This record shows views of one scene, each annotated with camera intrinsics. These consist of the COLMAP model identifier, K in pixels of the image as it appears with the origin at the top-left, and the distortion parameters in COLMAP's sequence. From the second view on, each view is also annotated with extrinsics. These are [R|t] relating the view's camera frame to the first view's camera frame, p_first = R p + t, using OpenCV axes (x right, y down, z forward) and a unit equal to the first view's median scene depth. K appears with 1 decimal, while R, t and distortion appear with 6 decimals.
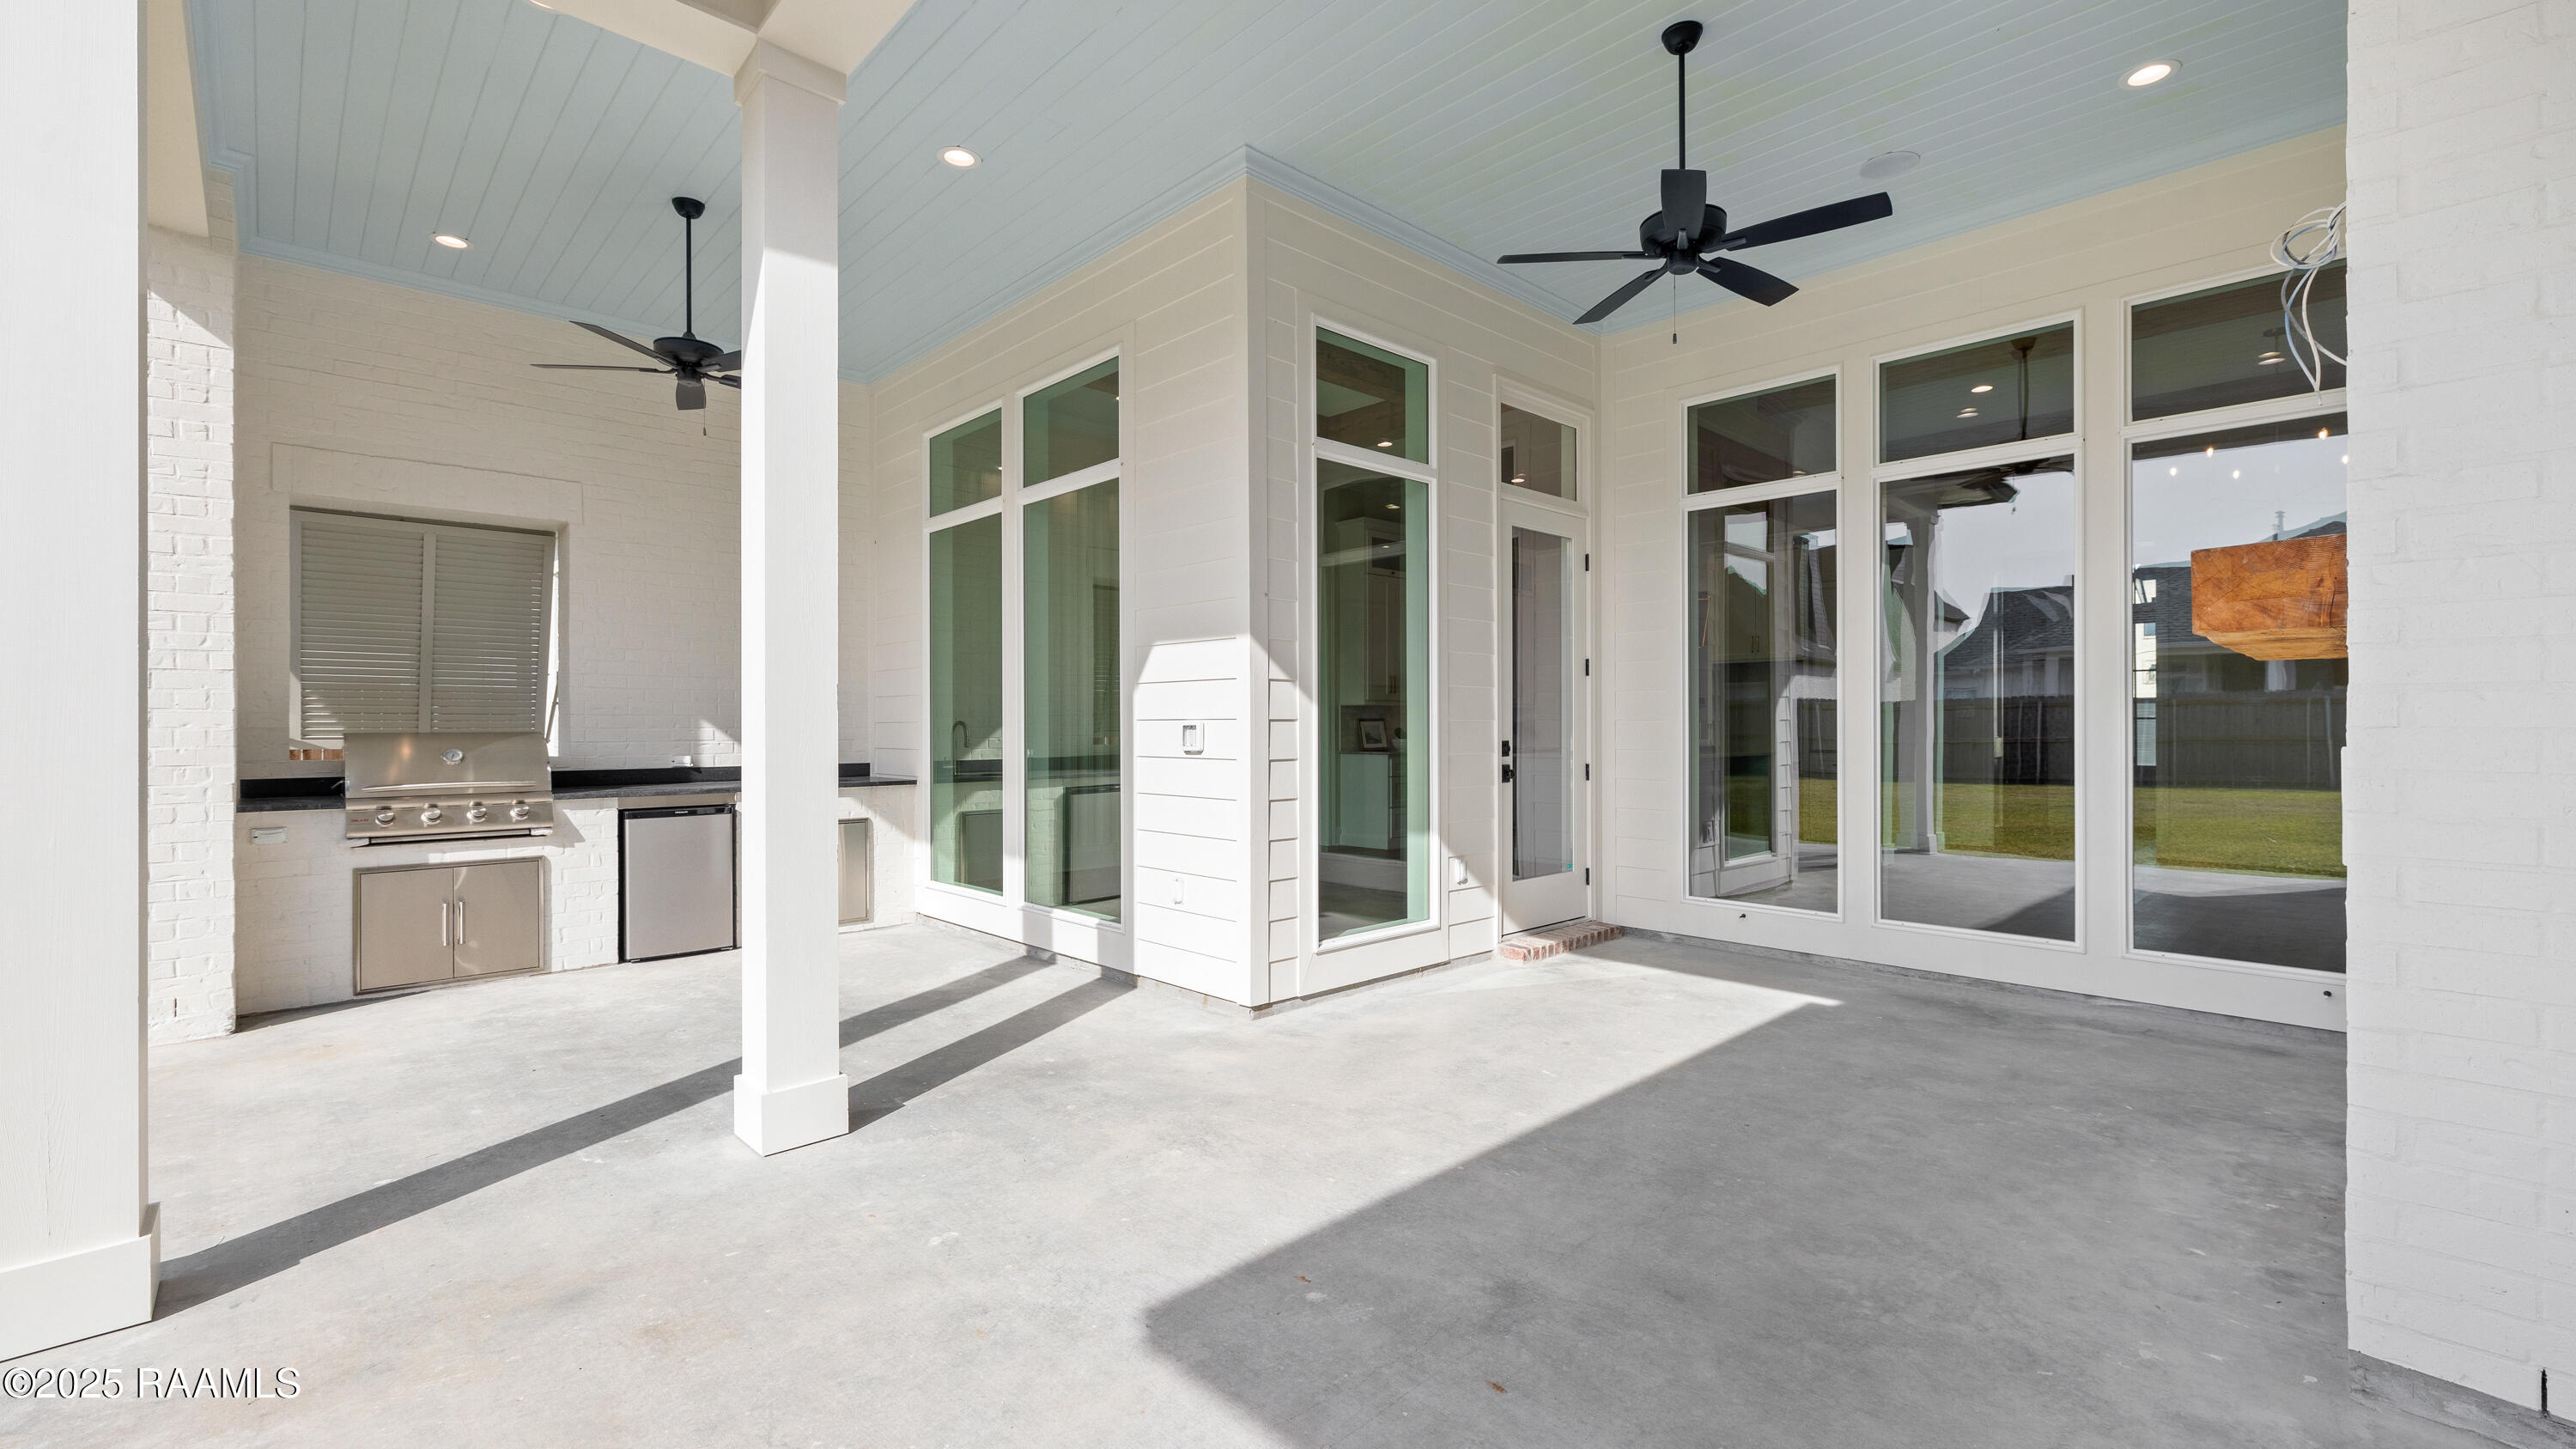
lens RADIAL K [[1085.4, 0, 1288.0], [0, 1085.4, 724.5], [0, 0, 1]] dist [0.004167, 0.000353]
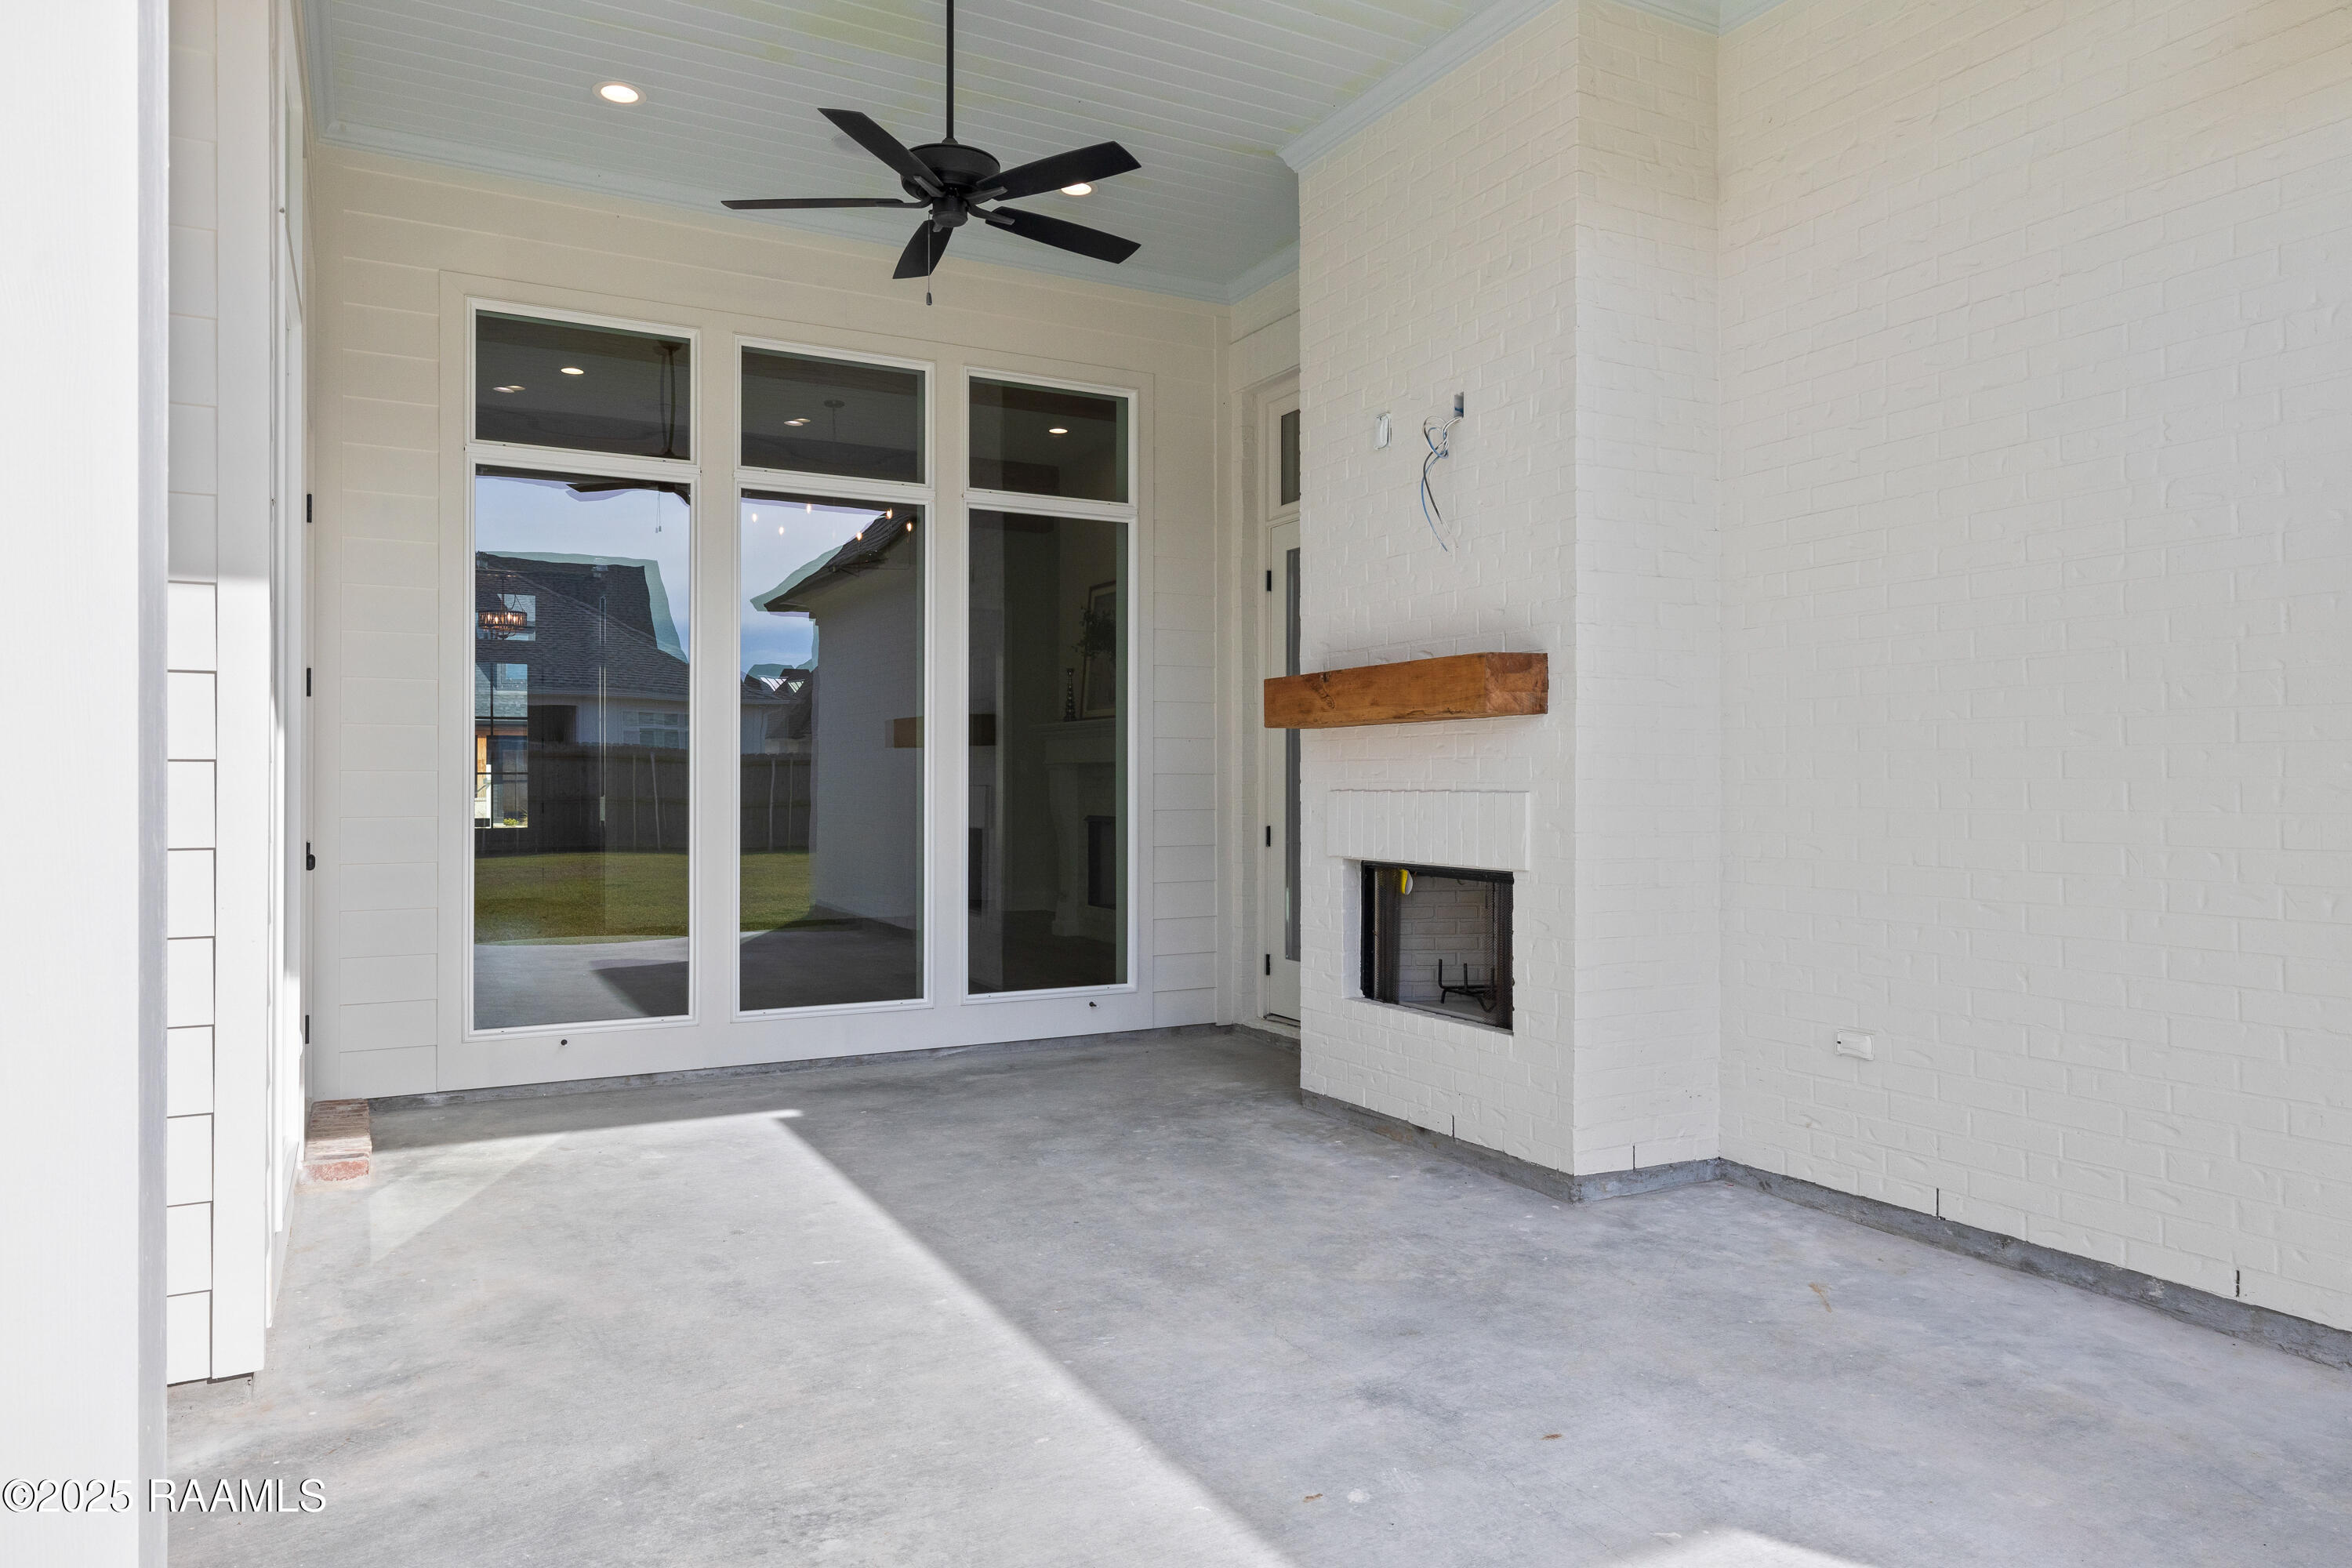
lens RADIAL K [[1494.7, 0, 1176.0], [0, 1494.7, 784.0], [0, 0, 1]] dist [-0.001313, -0.000977]
pose [[0.257920, -0.000158, 0.966166, -0.725910], [-0.001892, 0.999998, 0.000669, 0.004281], [-0.966165, -0.002000, 0.257919, 0.579692]]
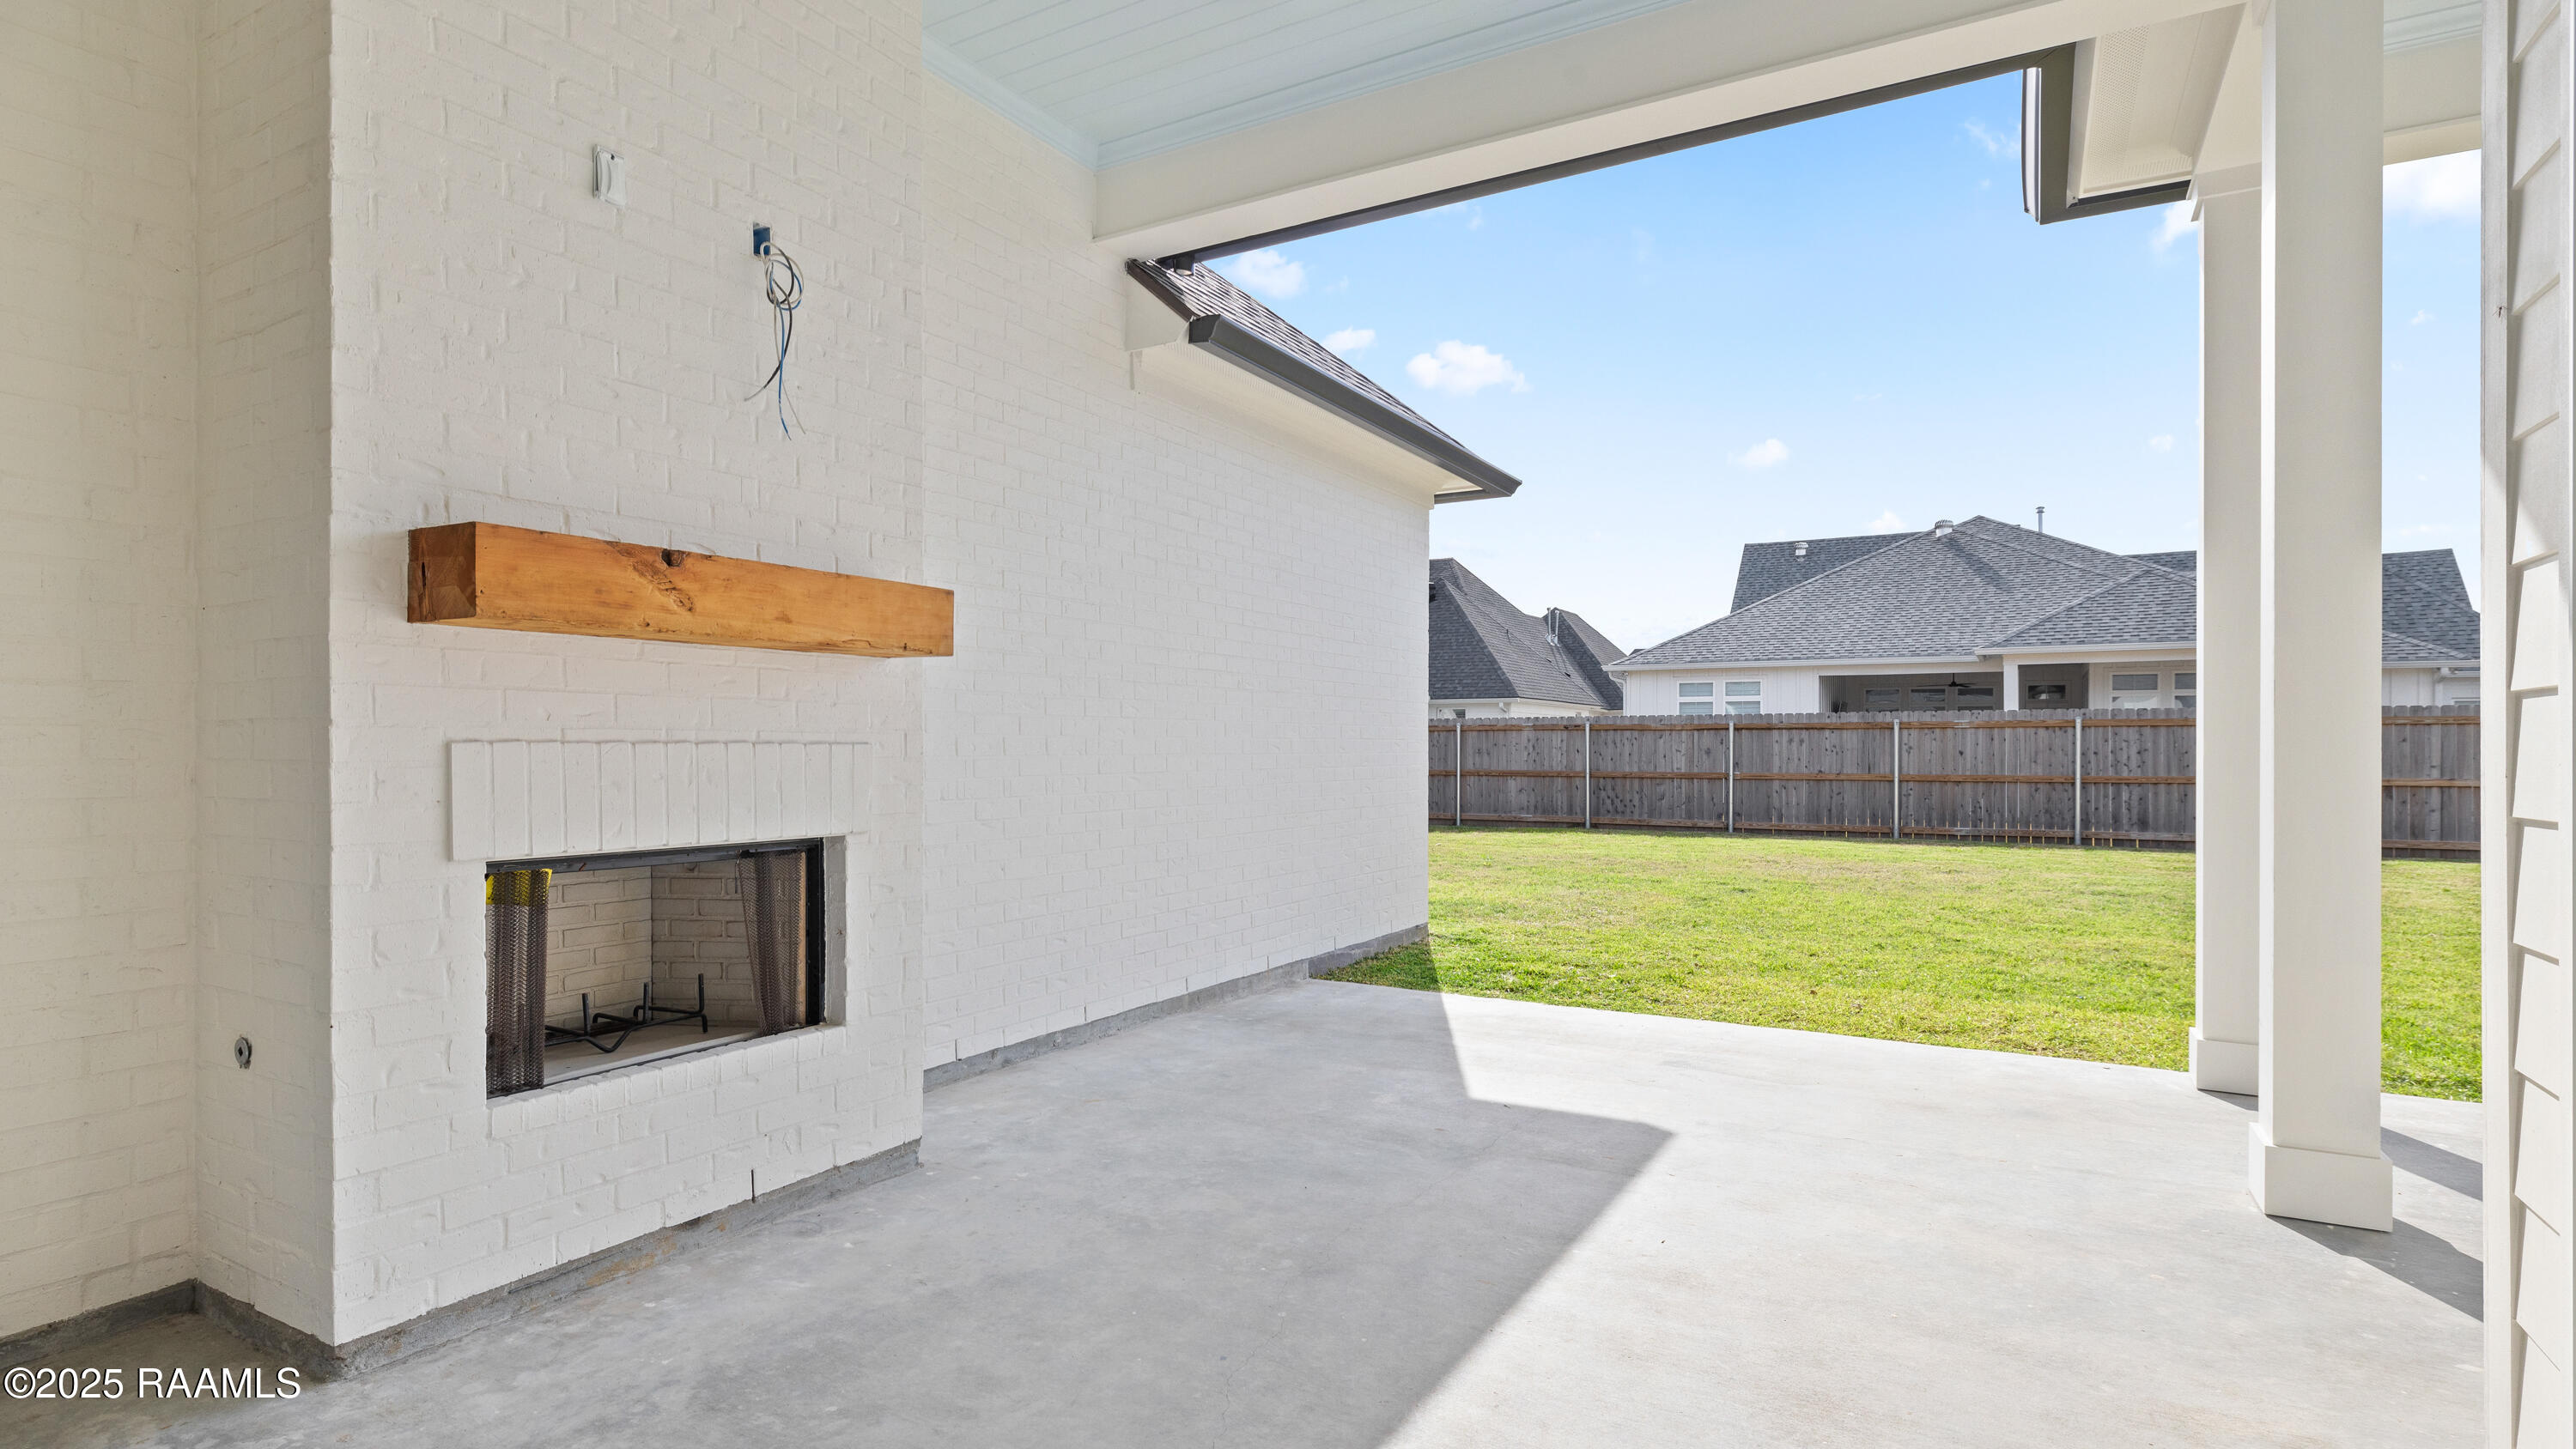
lens RADIAL K [[1268.3, 0, 1288.0], [0, 1268.3, 724.5], [0, 0, 1]] dist [0.003623, 0.000334]
pose [[-0.958962, -0.007682, -0.283431, 0.575266], [-0.002407, 0.999817, -0.018956, 0.016182], [0.283525, -0.017496, -0.958805, 1.656711]]
